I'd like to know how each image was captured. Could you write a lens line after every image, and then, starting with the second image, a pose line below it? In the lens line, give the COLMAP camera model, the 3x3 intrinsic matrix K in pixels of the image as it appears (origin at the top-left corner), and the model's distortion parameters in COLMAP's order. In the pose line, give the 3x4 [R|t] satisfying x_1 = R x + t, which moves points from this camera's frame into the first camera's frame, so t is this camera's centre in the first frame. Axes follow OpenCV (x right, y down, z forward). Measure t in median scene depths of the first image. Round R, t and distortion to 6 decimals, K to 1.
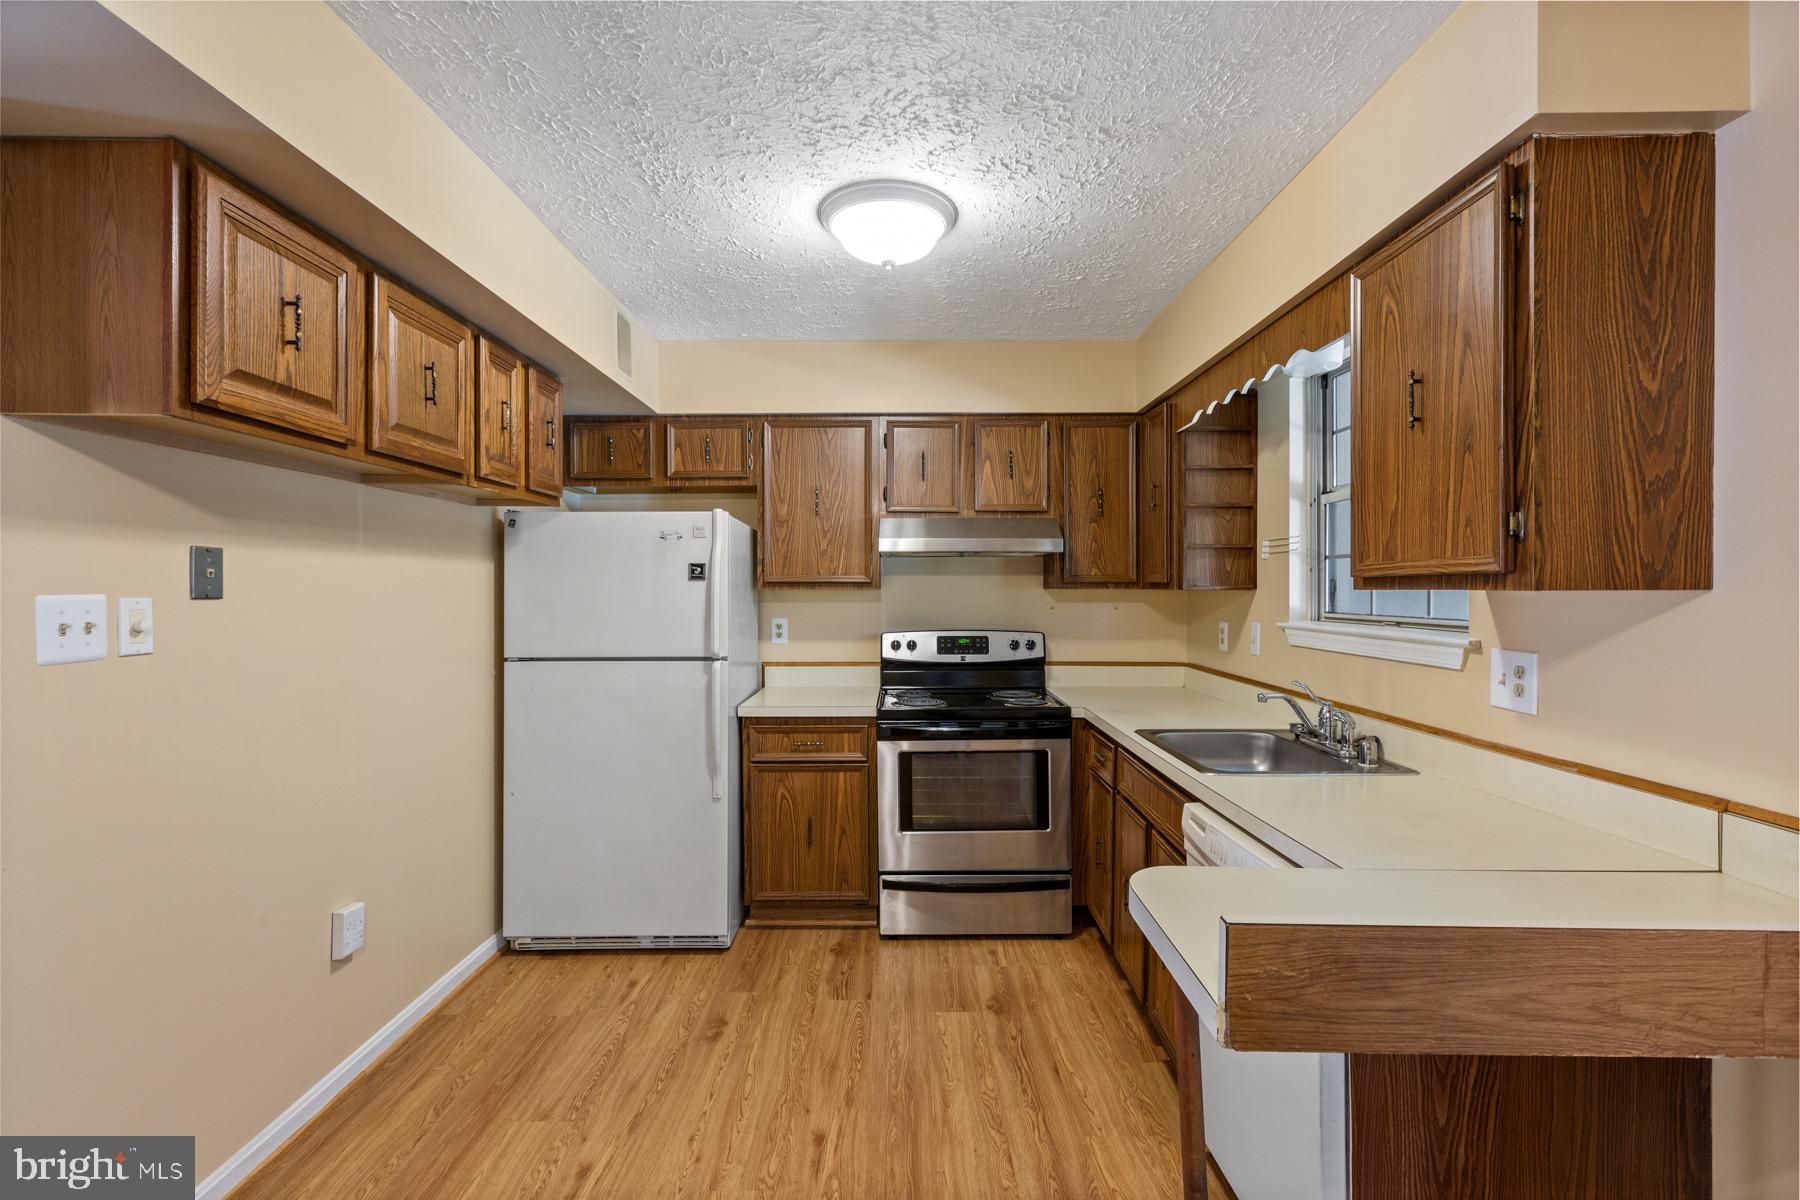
lens RADIAL K [[786.6, 0, 902.3], [0, 786.6, 592.3], [0, 0, 1]] dist [-0.002064, -0.000383]
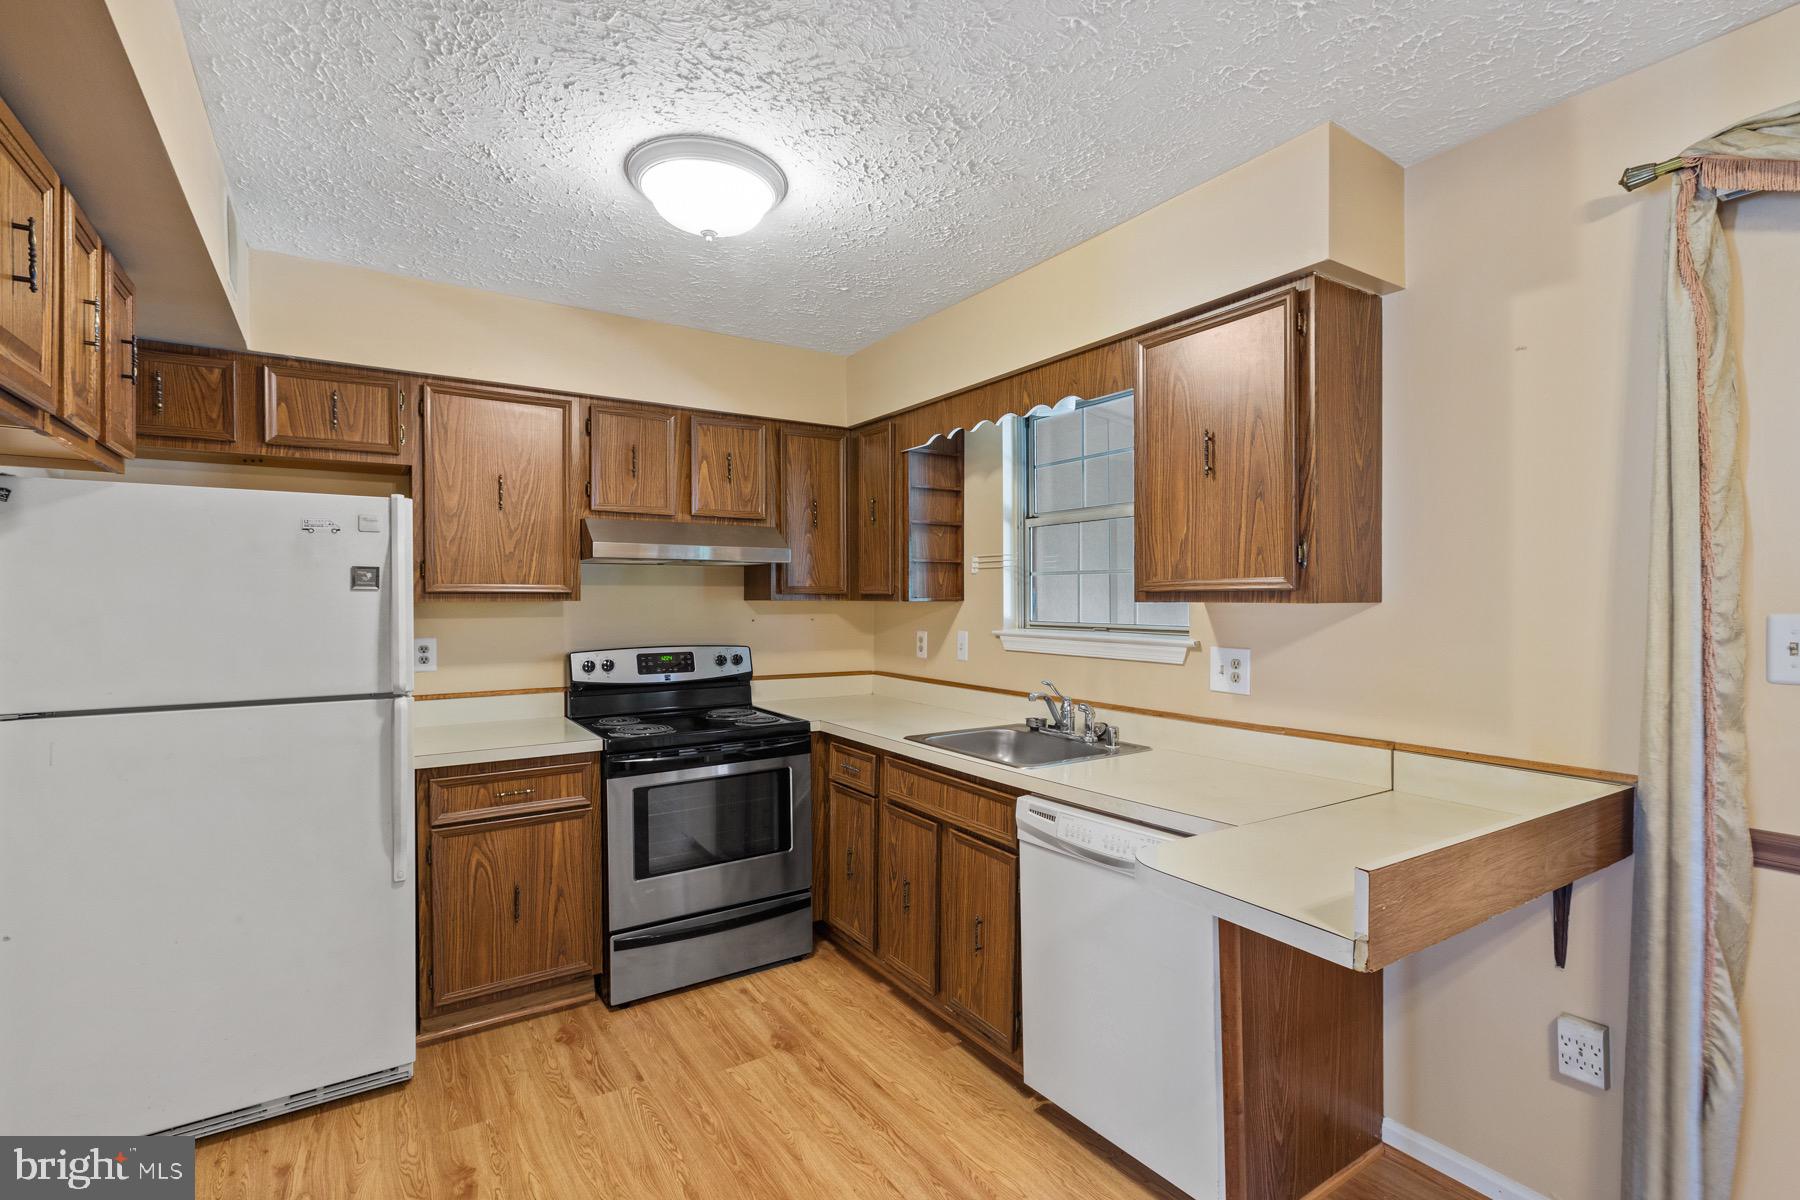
lens RADIAL K [[815.7, 0, 900.0], [0, 815.7, 600.0], [0, 0, 1]] dist [0.001793, 0.000079]
pose [[0.836768, -0.000668, 0.547557, -0.277779], [0.002164, 0.999995, -0.002087, -0.003041], [-0.547553, 0.002931, 0.836766, 0.094979]]
